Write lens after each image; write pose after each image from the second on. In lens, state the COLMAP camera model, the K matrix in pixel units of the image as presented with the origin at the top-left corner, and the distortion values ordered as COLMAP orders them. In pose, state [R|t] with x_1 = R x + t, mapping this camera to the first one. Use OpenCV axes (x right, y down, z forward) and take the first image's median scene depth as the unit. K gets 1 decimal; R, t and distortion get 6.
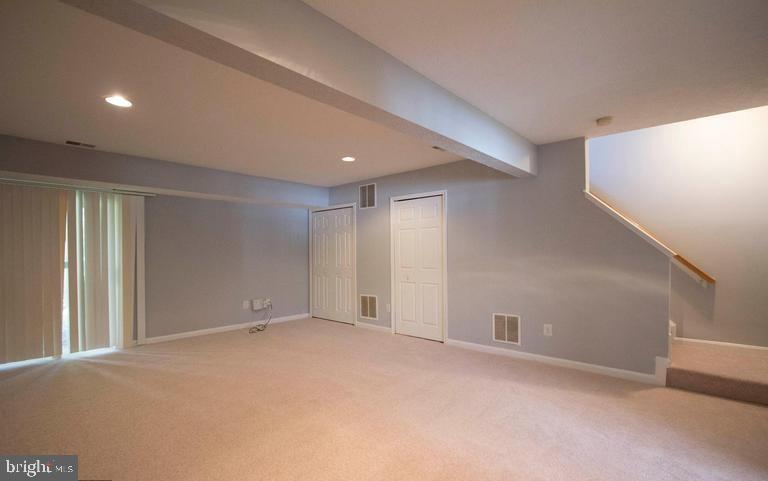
lens RADIAL K [[348.8, 0, 383.8], [0, 348.8, 255.9], [0, 0, 1]] dist [-0.026399, -0.000034]
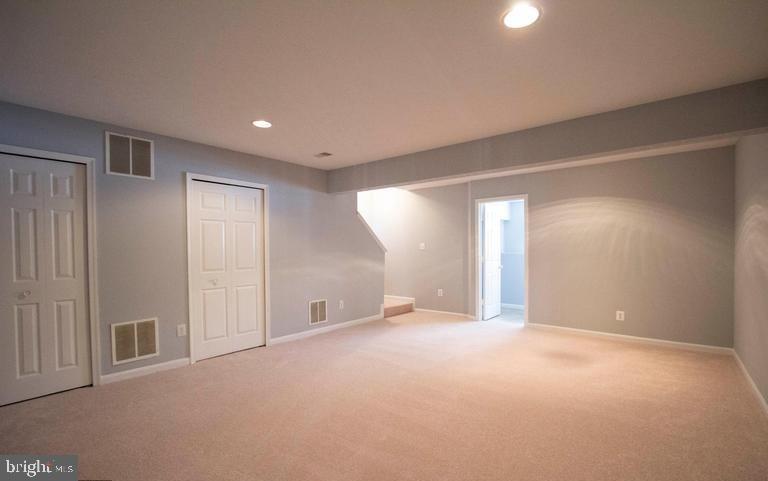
lens RADIAL K [[348.8, 0, 383.8], [0, 348.8, 255.9], [0, 0, 1]] dist [-0.026399, -0.000034]
pose [[-0.029684, -0.016699, 0.999420, -0.665384], [0.011280, 0.999791, 0.017040, -0.006308], [-0.999496, 0.011779, -0.029490, 0.598488]]
